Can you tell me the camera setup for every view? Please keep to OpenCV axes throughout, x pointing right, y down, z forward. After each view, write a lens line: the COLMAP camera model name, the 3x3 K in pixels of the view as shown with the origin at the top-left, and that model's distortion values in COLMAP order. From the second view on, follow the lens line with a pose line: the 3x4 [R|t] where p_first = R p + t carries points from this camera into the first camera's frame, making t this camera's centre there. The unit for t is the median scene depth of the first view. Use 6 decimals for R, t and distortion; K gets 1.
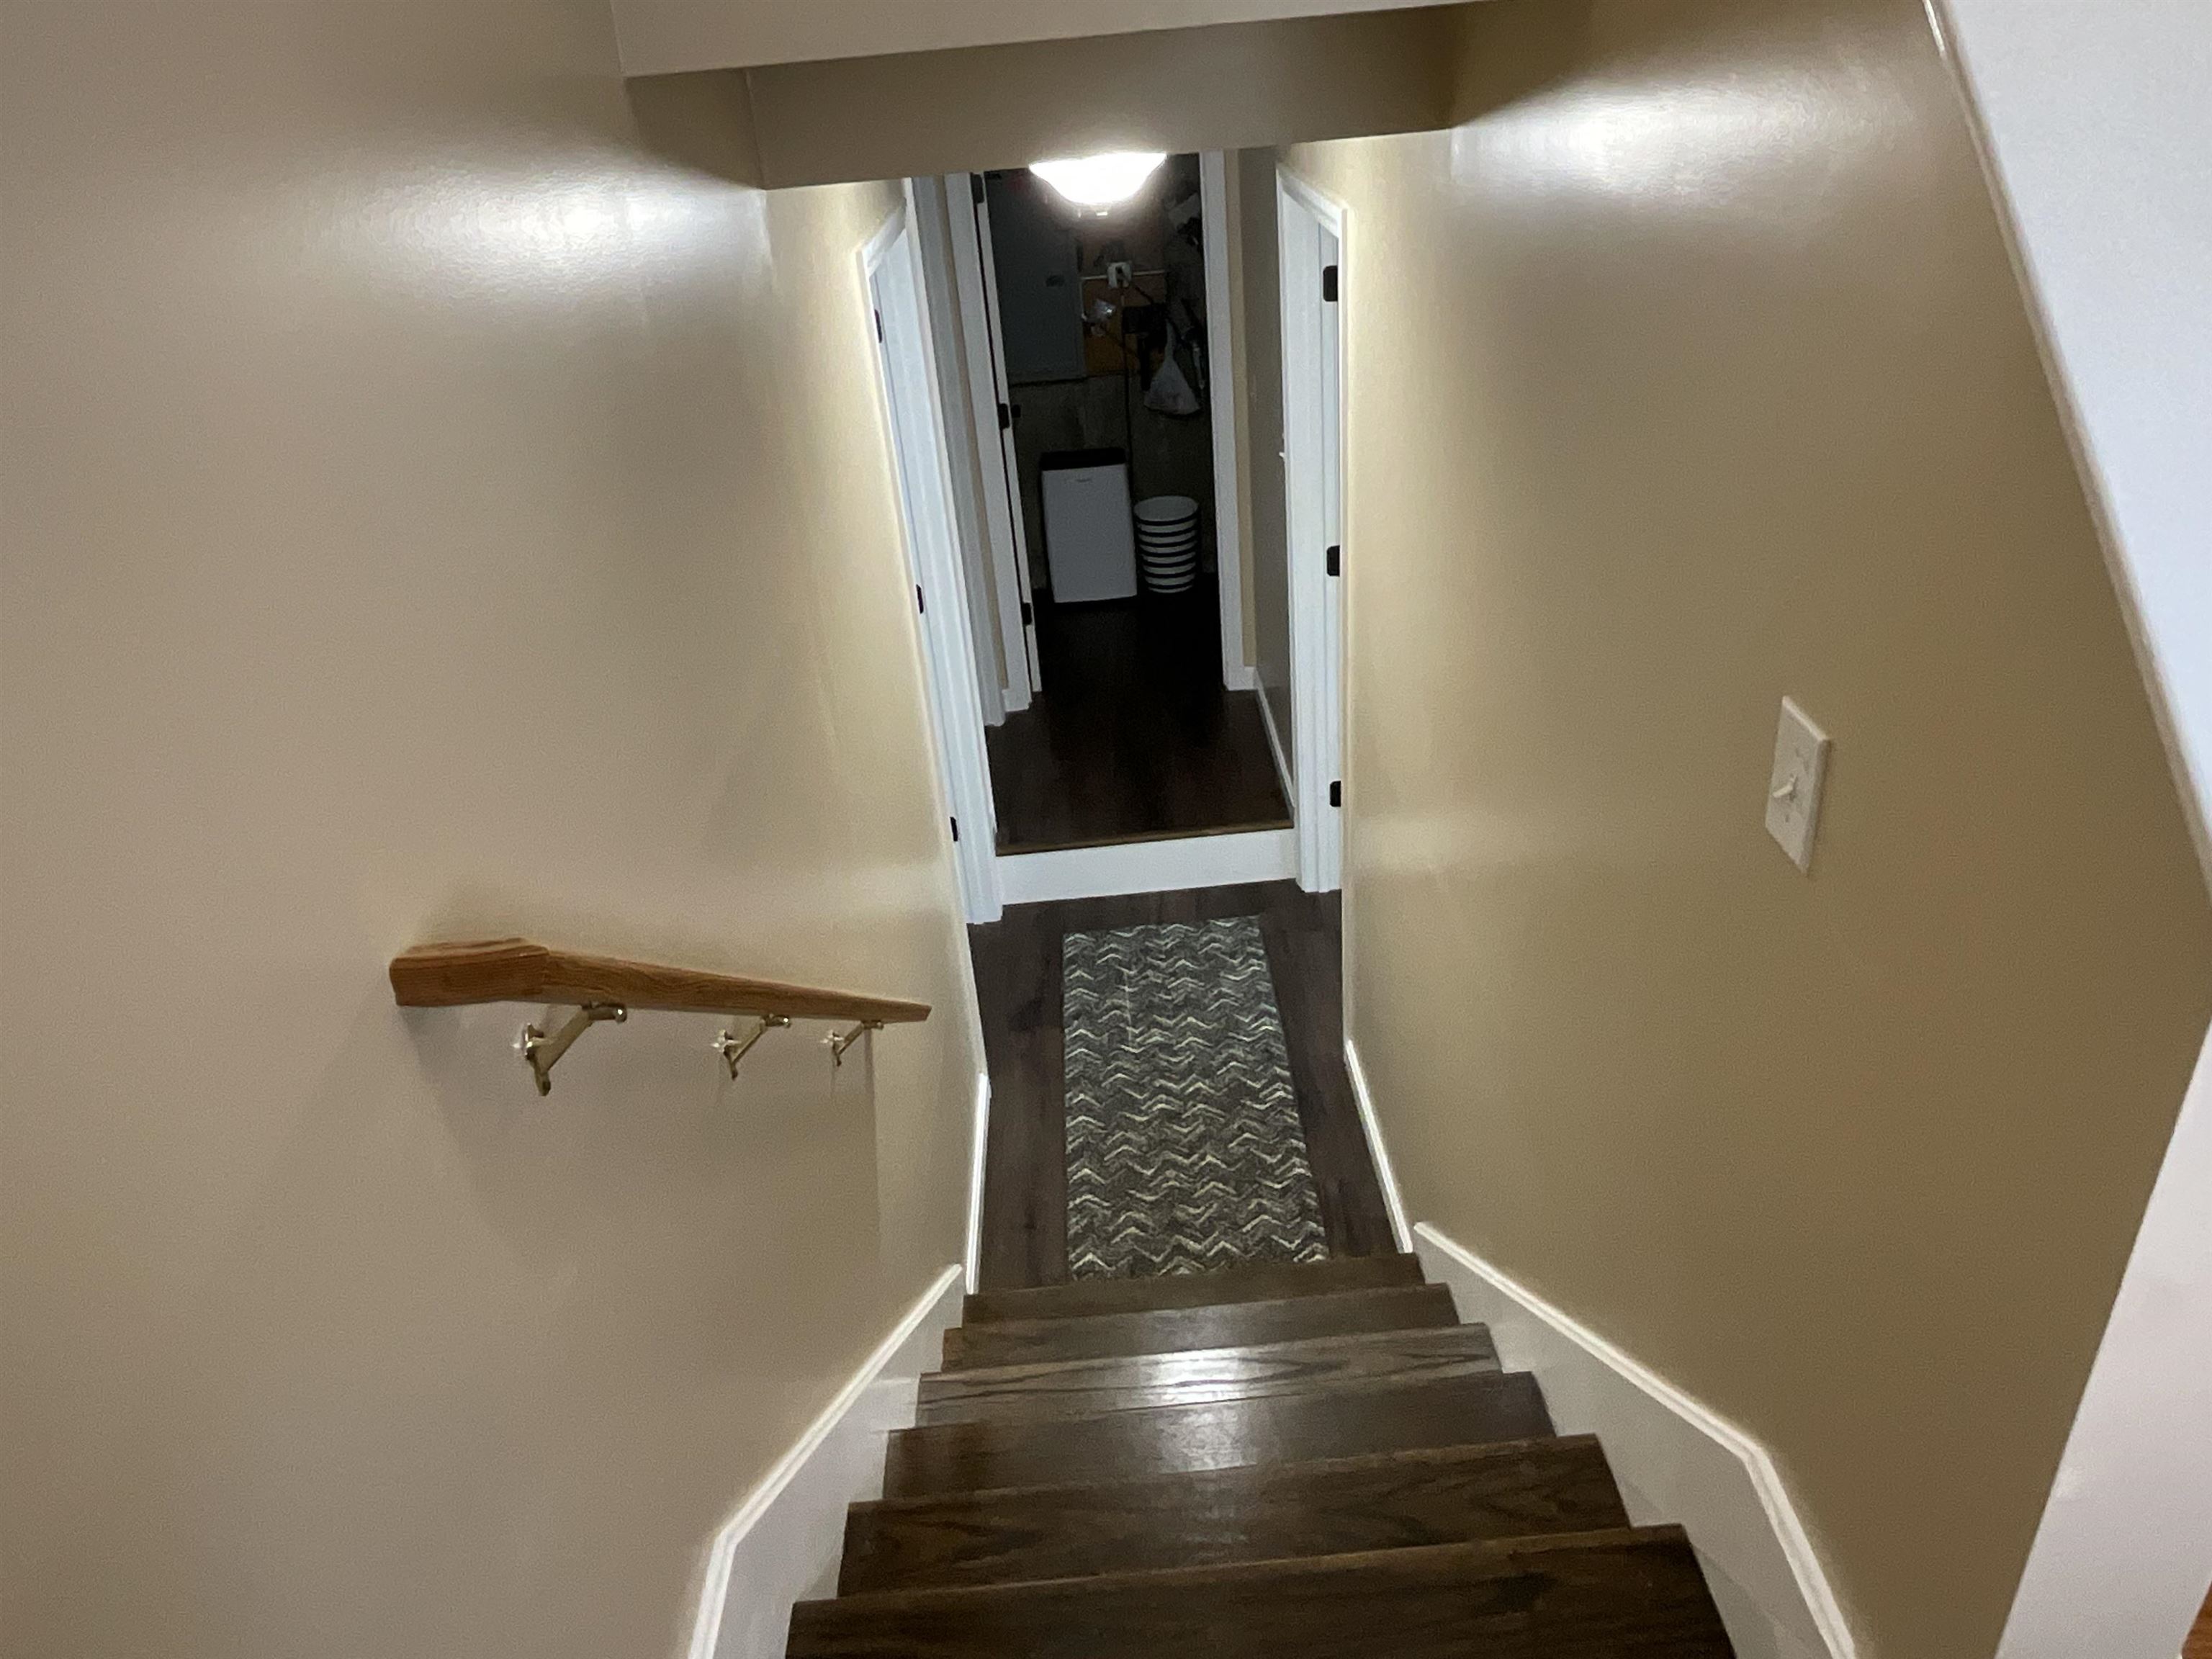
lens RADIAL K [[1523.6, 0, 1106.0], [0, 1523.6, 829.5], [0, 0, 1]] dist [-0.001346, -0.000235]
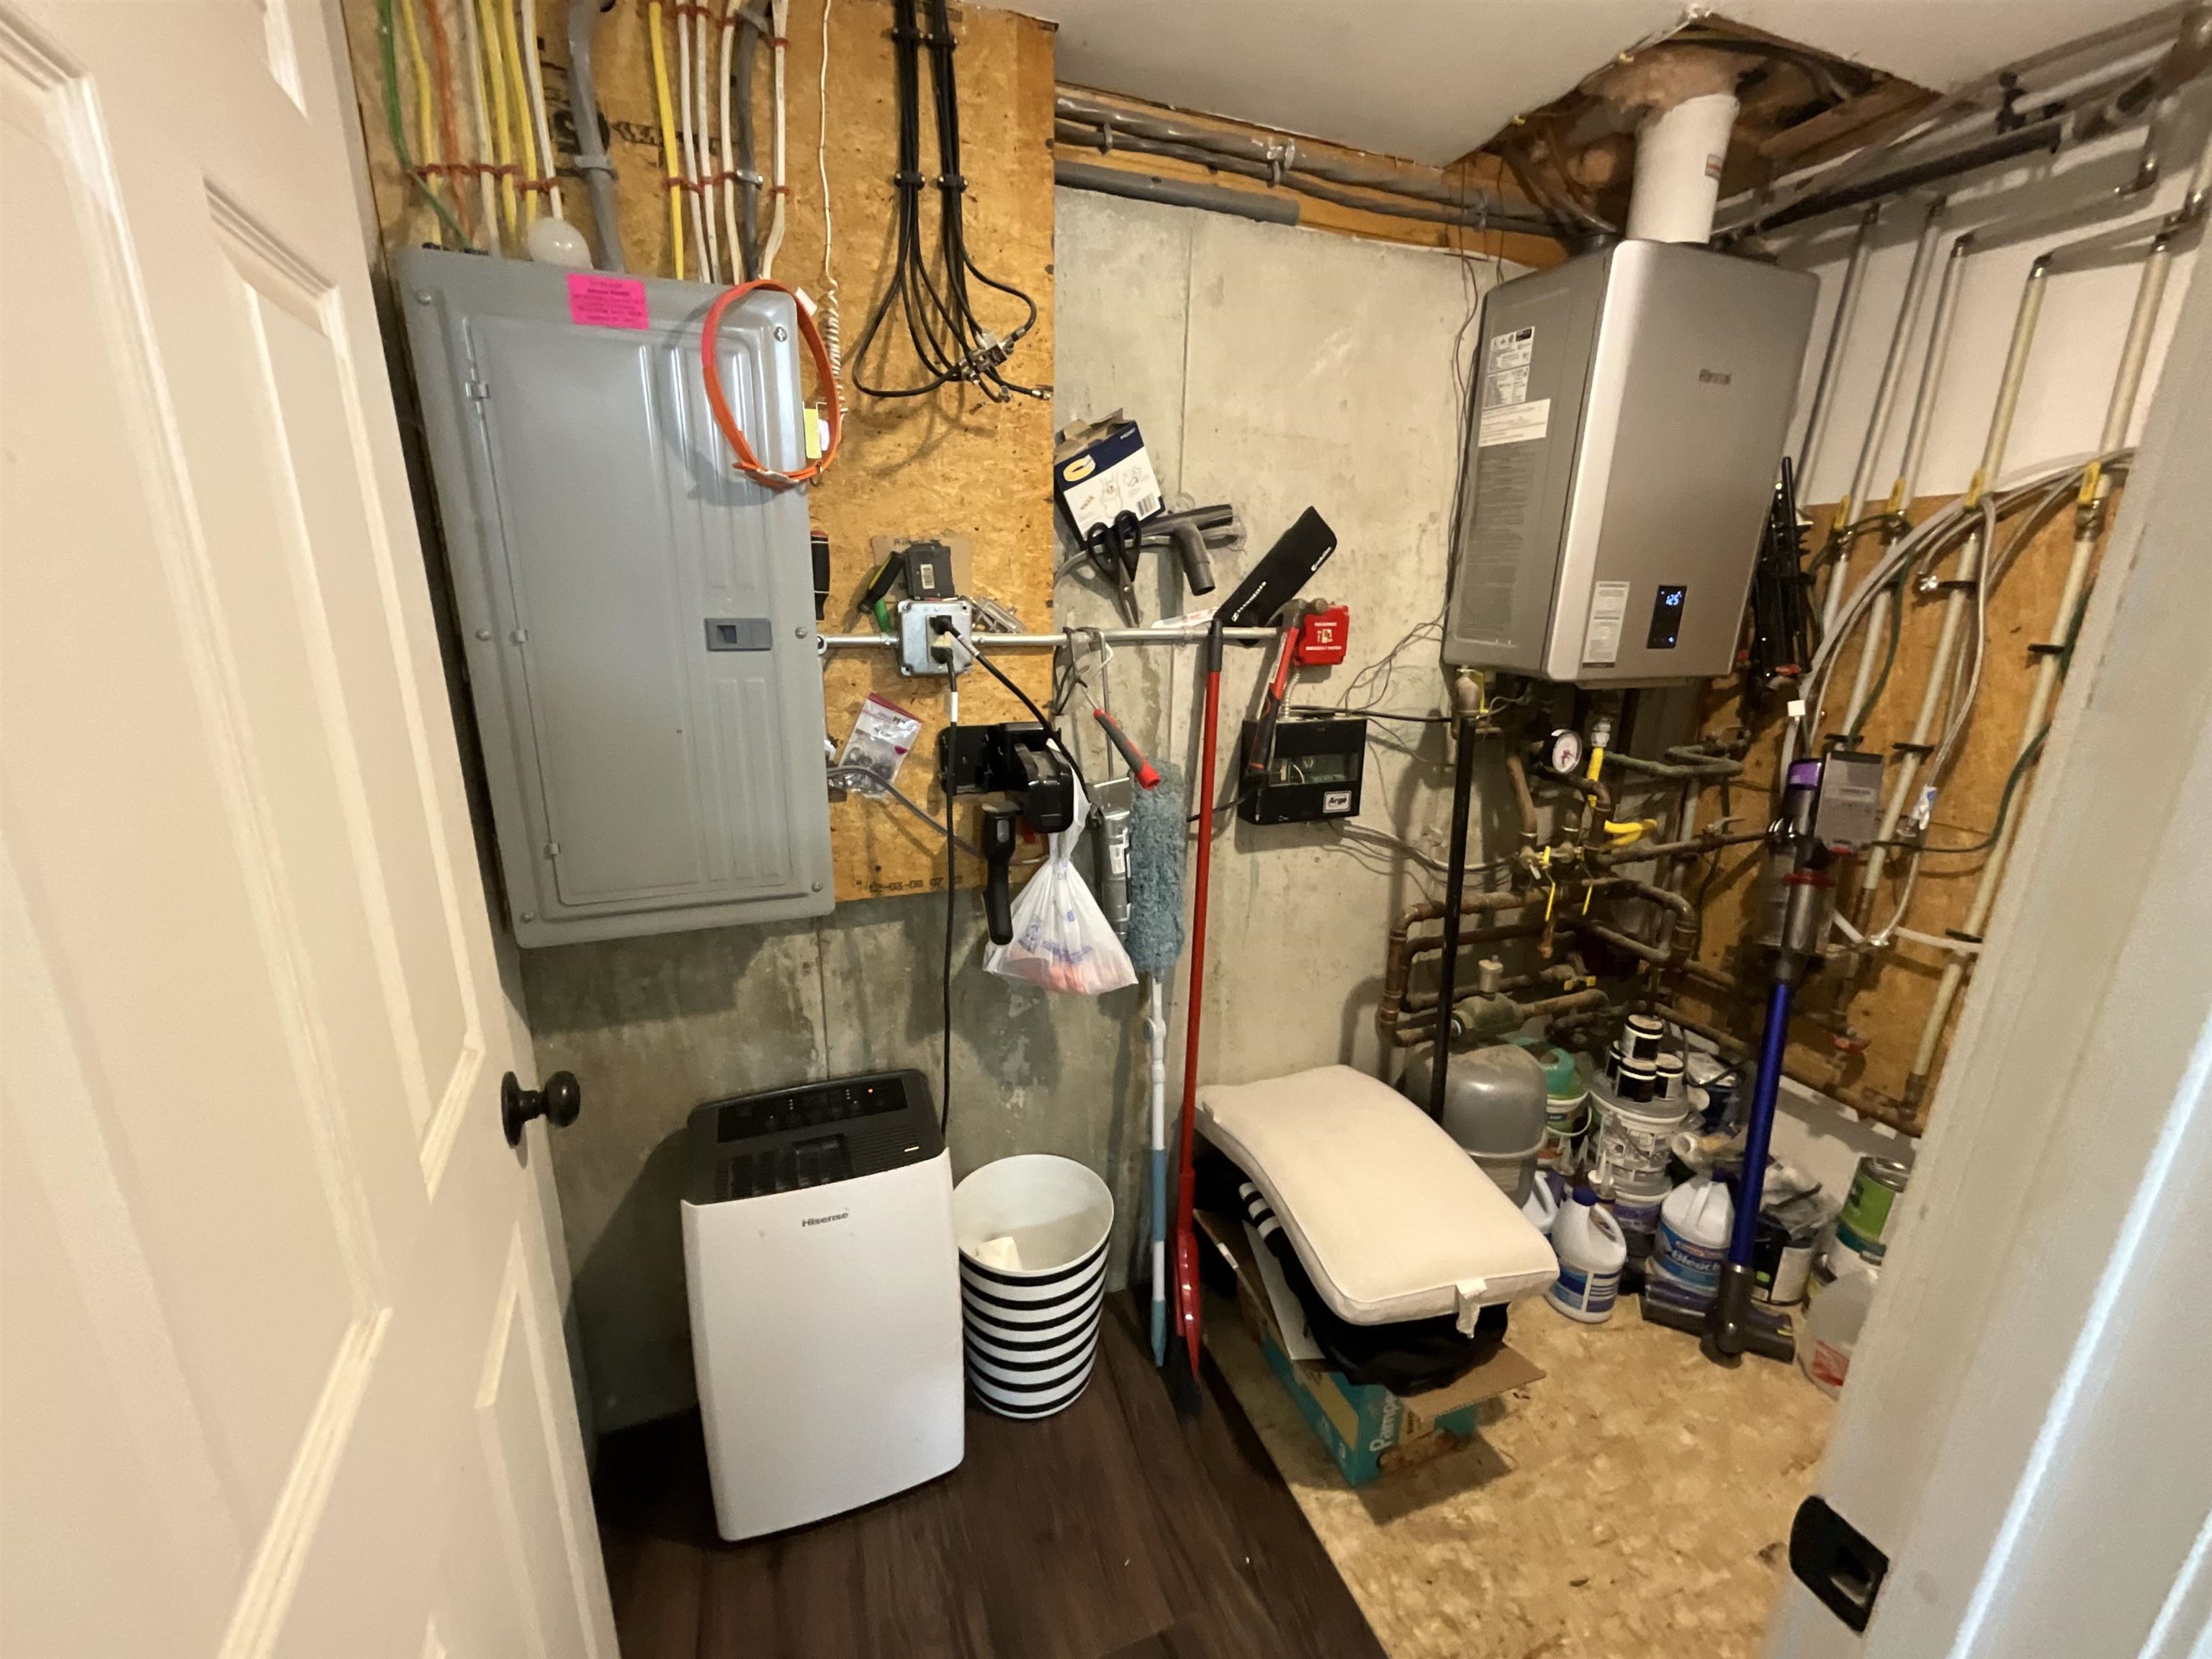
lens RADIAL K [[901.3, 0, 1113.0], [0, 901.3, 831.4], [0, 0, 1]] dist [0.000010, 0.000005]
pose [[0.931538, 0.000222, 0.363644, -0.028089], [0.087033, 0.970801, -0.223542, -0.265590], [-0.353076, 0.239887, 0.904318, 0.793091]]
